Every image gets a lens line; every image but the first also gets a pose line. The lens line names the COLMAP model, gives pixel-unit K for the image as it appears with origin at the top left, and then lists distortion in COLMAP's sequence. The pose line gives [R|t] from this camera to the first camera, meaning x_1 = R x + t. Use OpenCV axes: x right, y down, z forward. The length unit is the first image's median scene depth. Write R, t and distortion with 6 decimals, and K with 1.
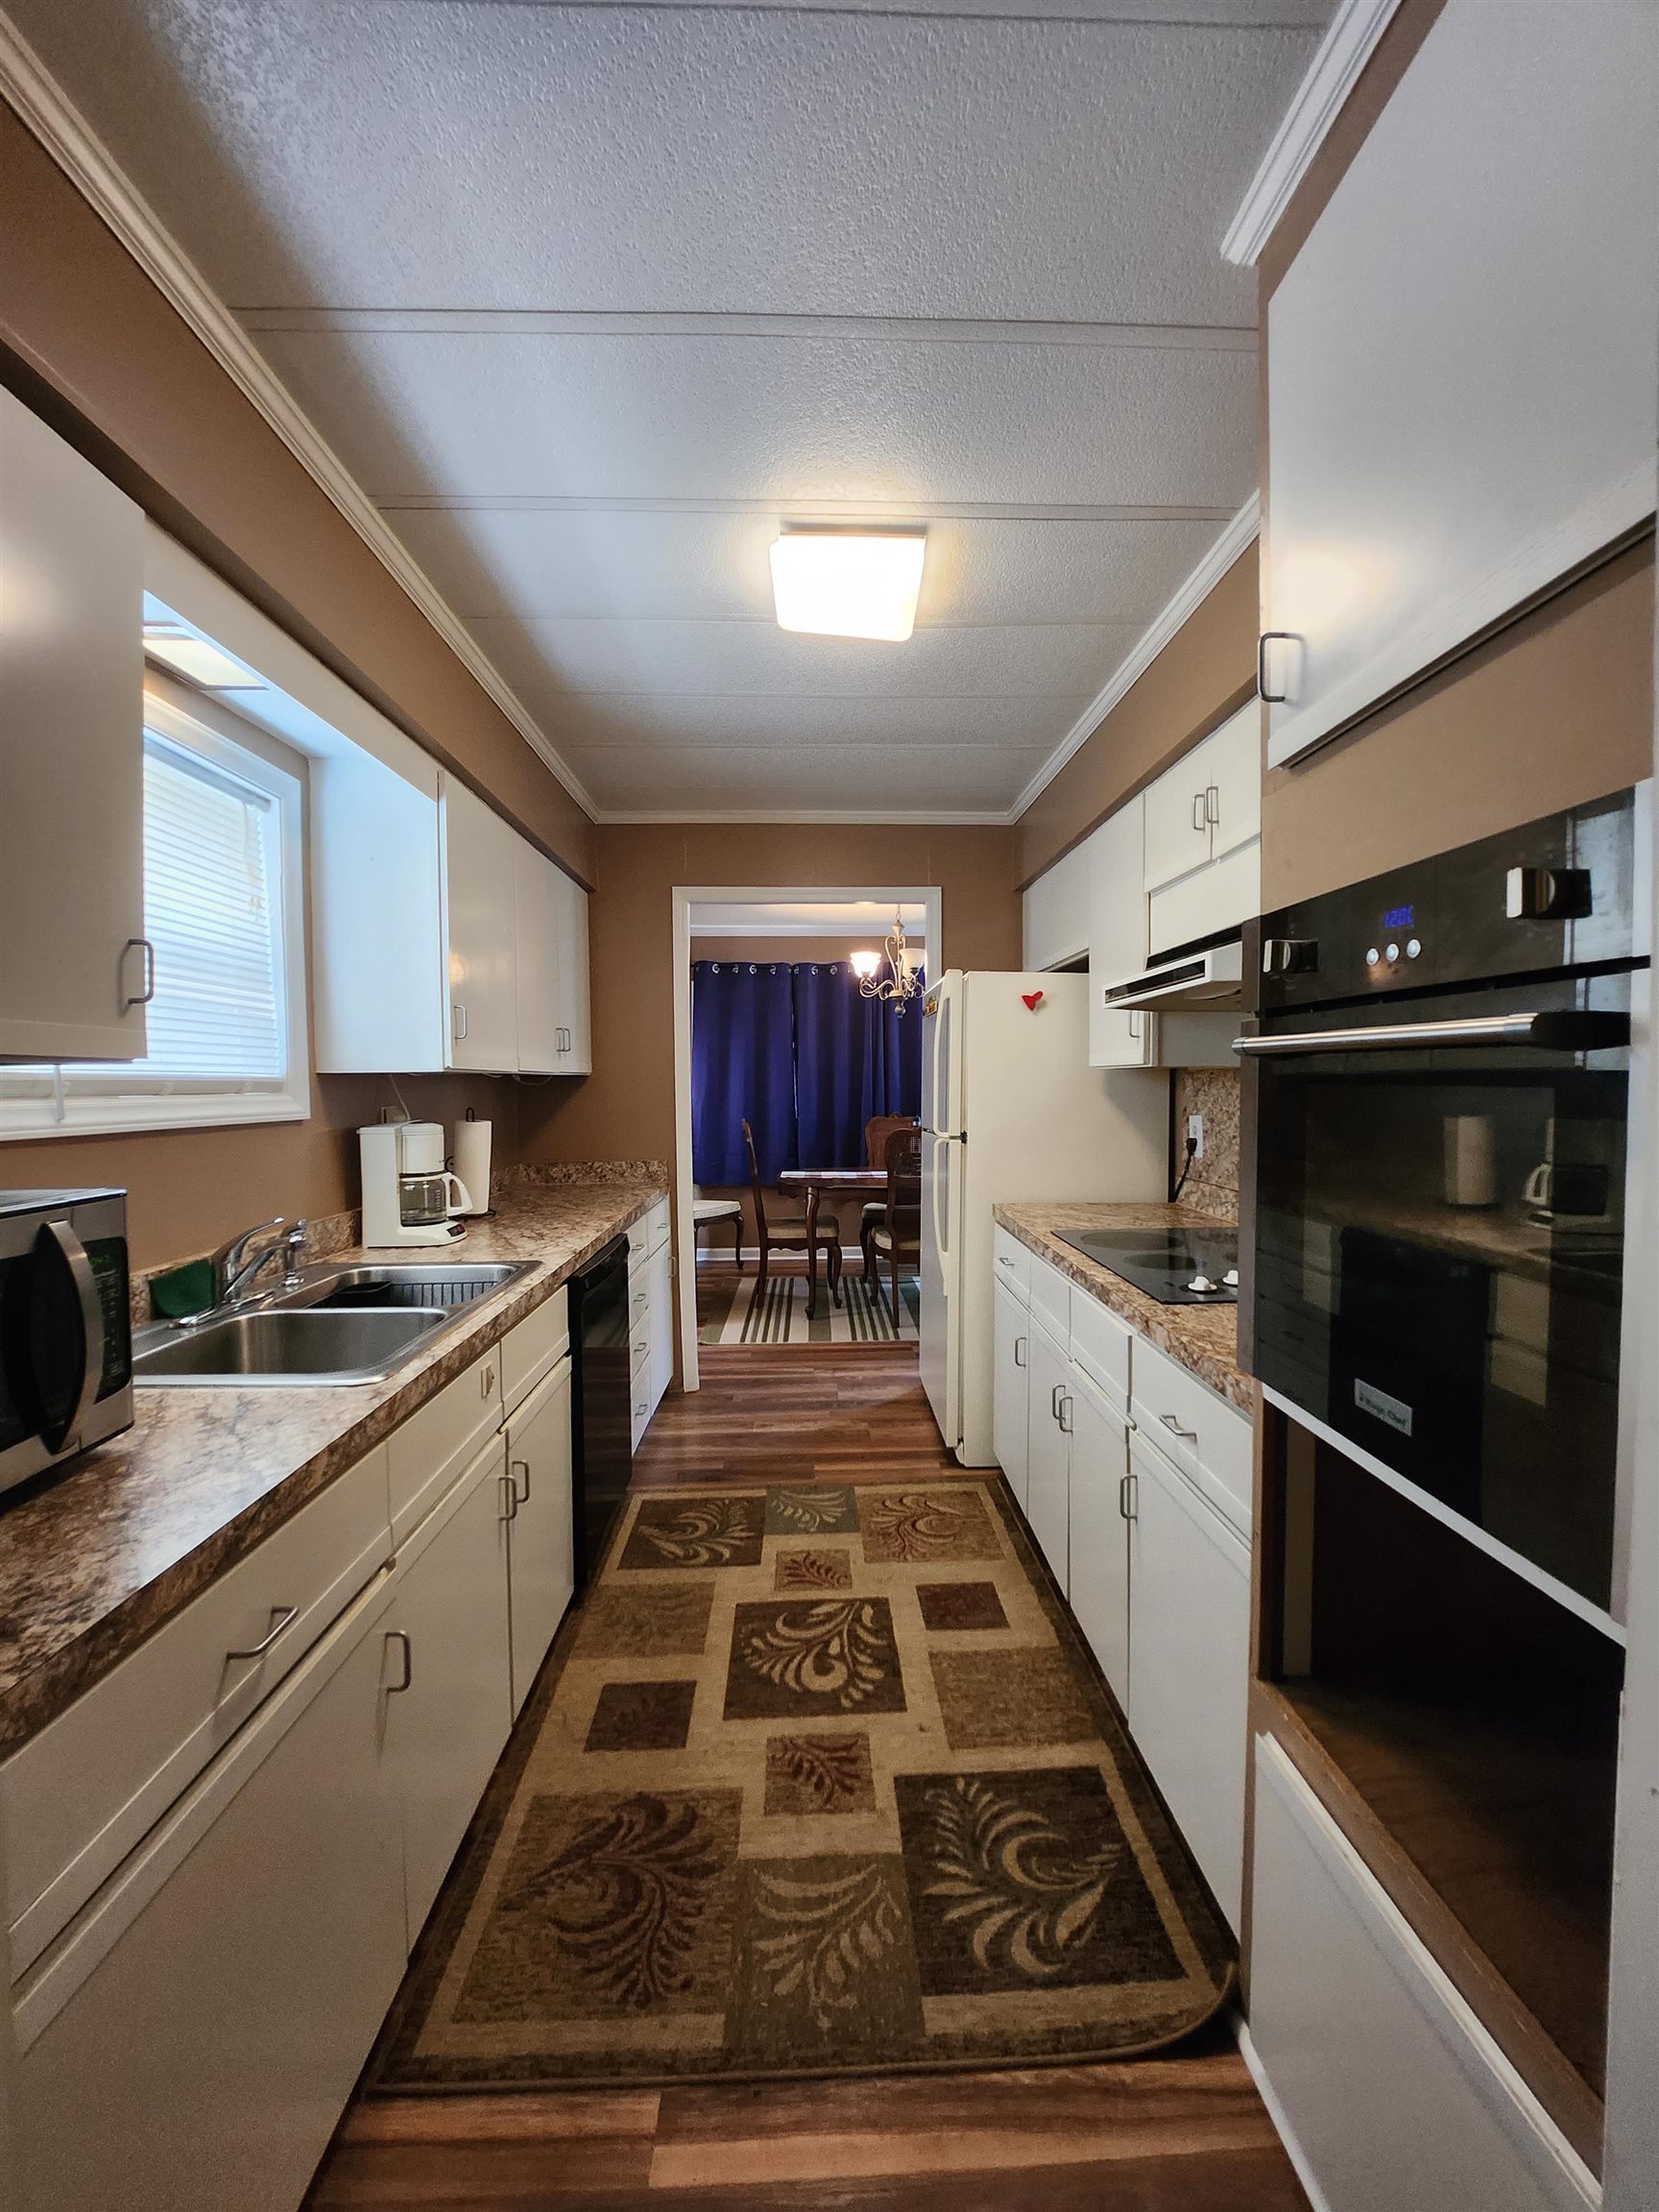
lens RADIAL K [[873.7, 0, 839.2], [0, 873.7, 1108.4], [0, 0, 1]] dist [-0.018005, 0.000438]
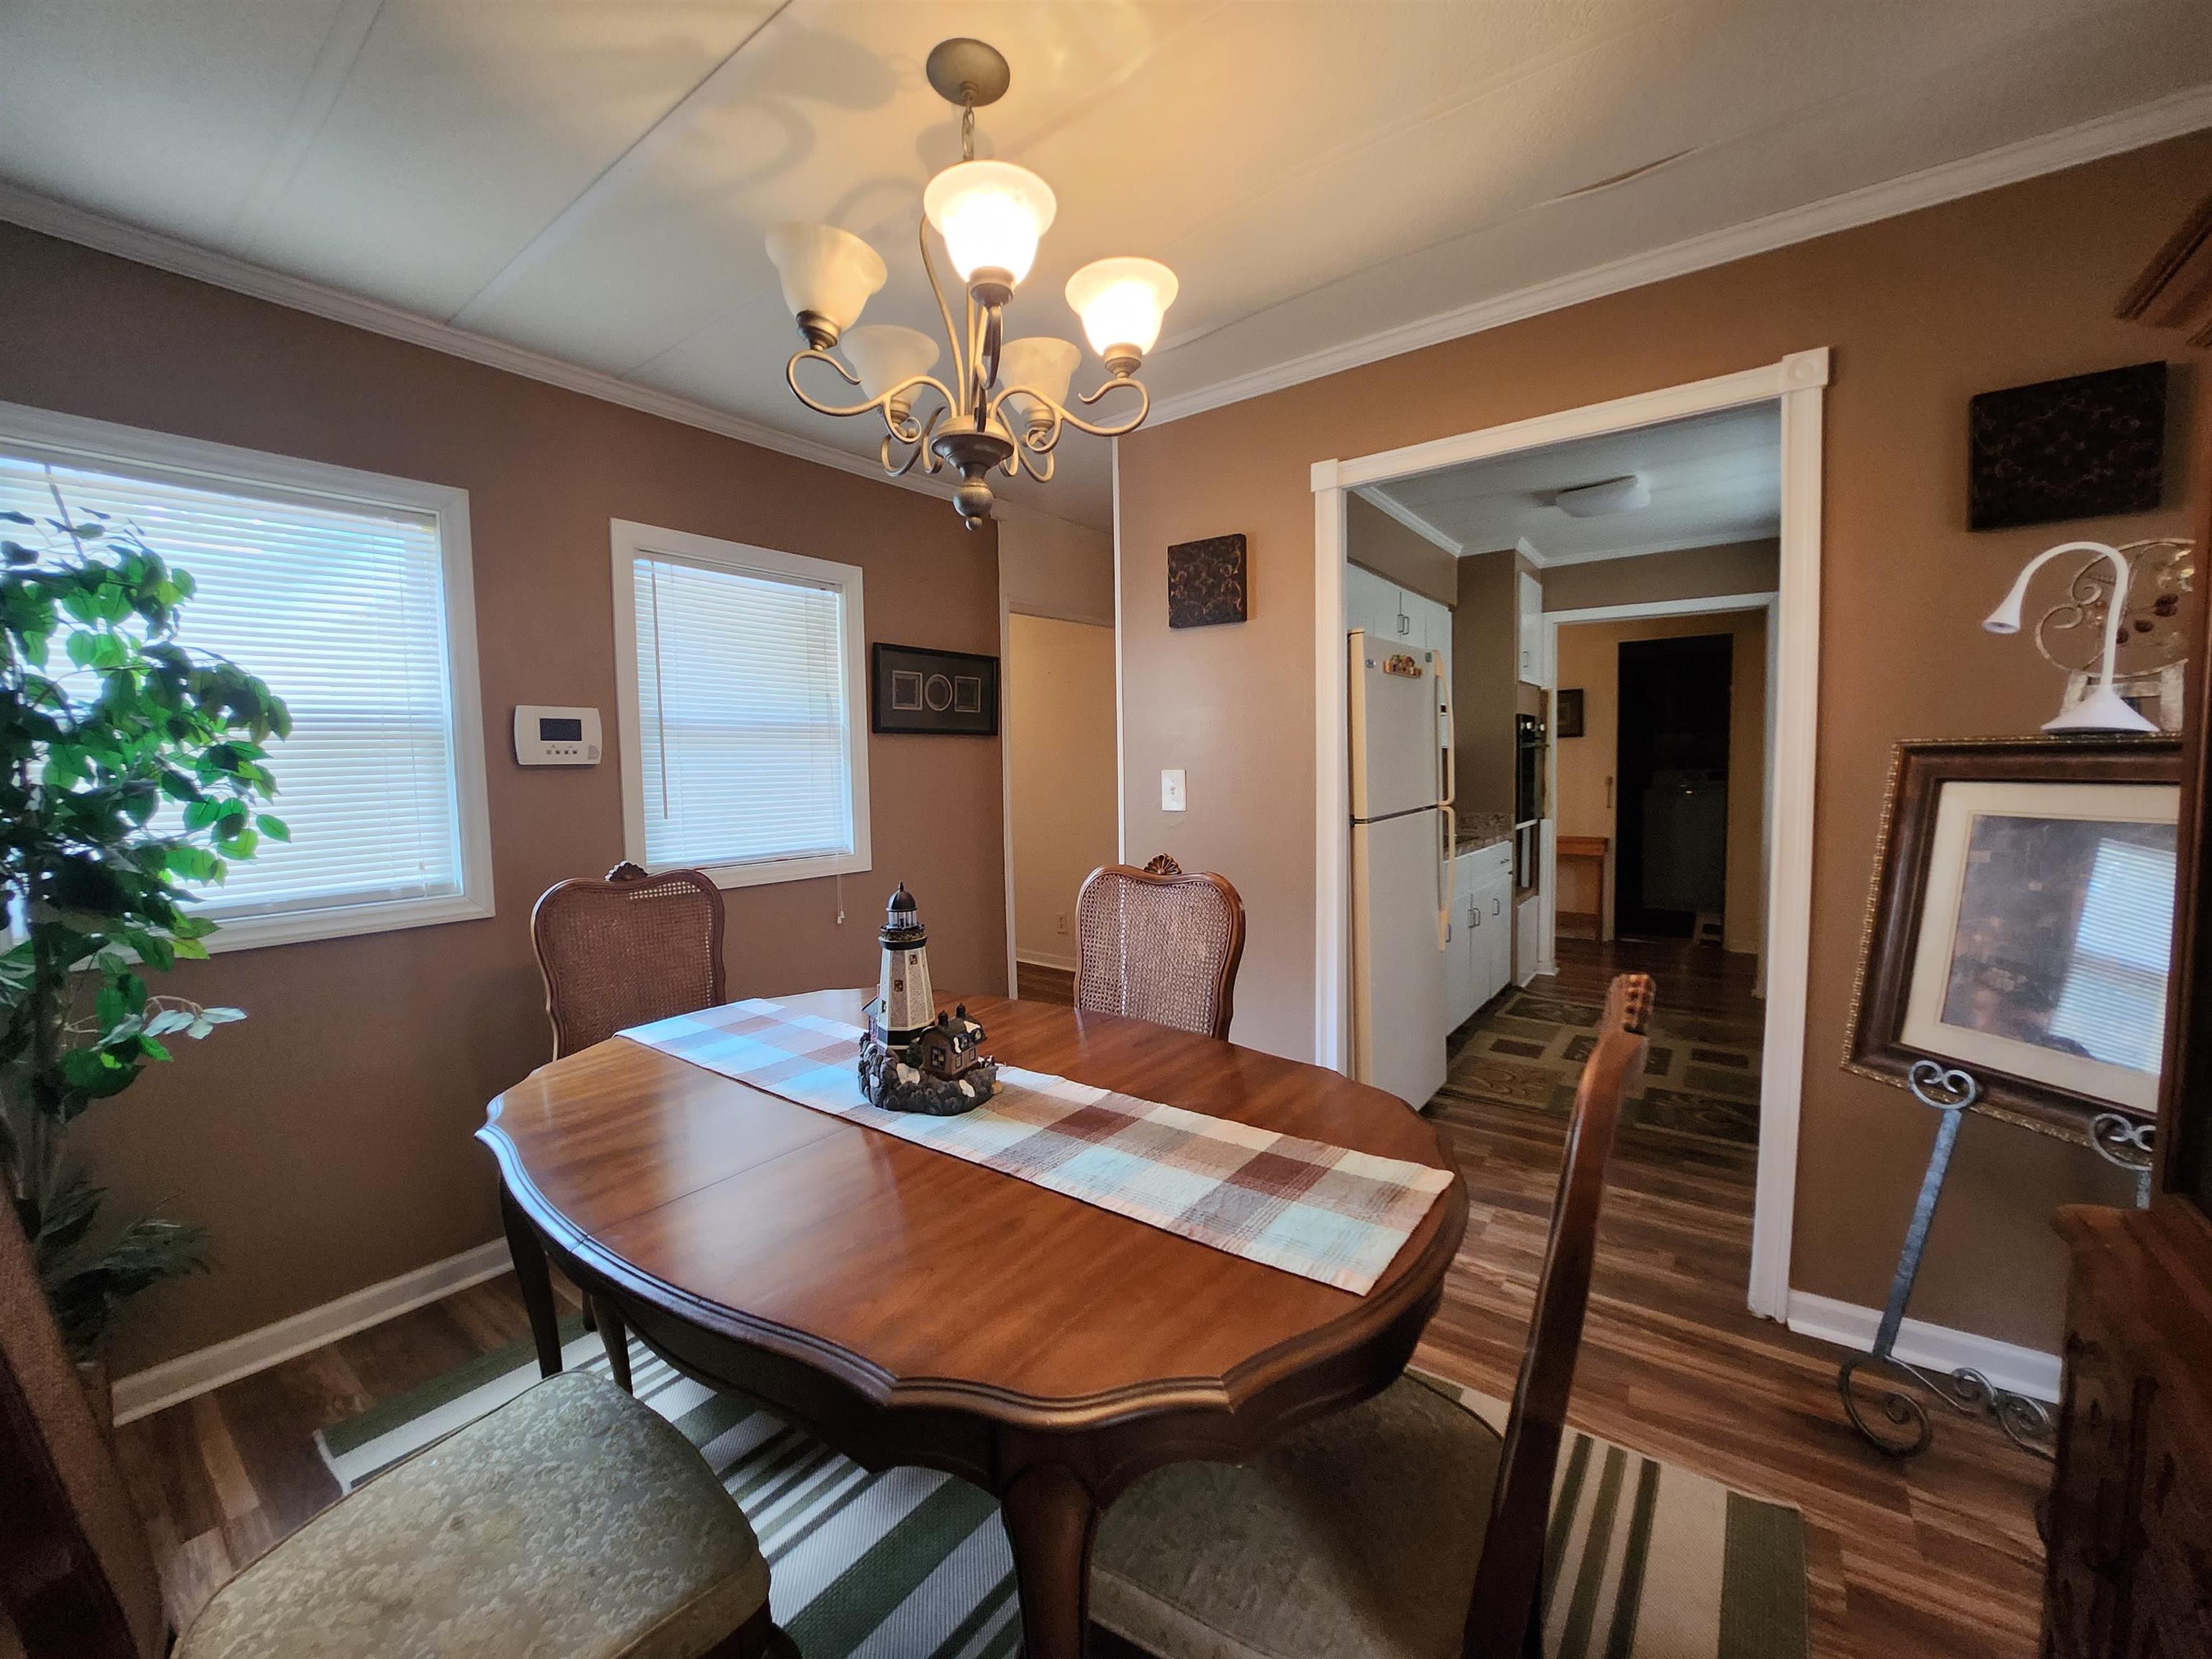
lens RADIAL K [[873.7, 0, 1108.3], [0, 873.7, 828.9], [0, 0, 1]] dist [-0.018005, 0.000438]
pose [[-0.777723, -0.018880, 0.628323, -0.166530], [0.044320, 0.995414, 0.084769, -0.028115], [-0.627043, 0.093774, -0.773320, 1.507352]]
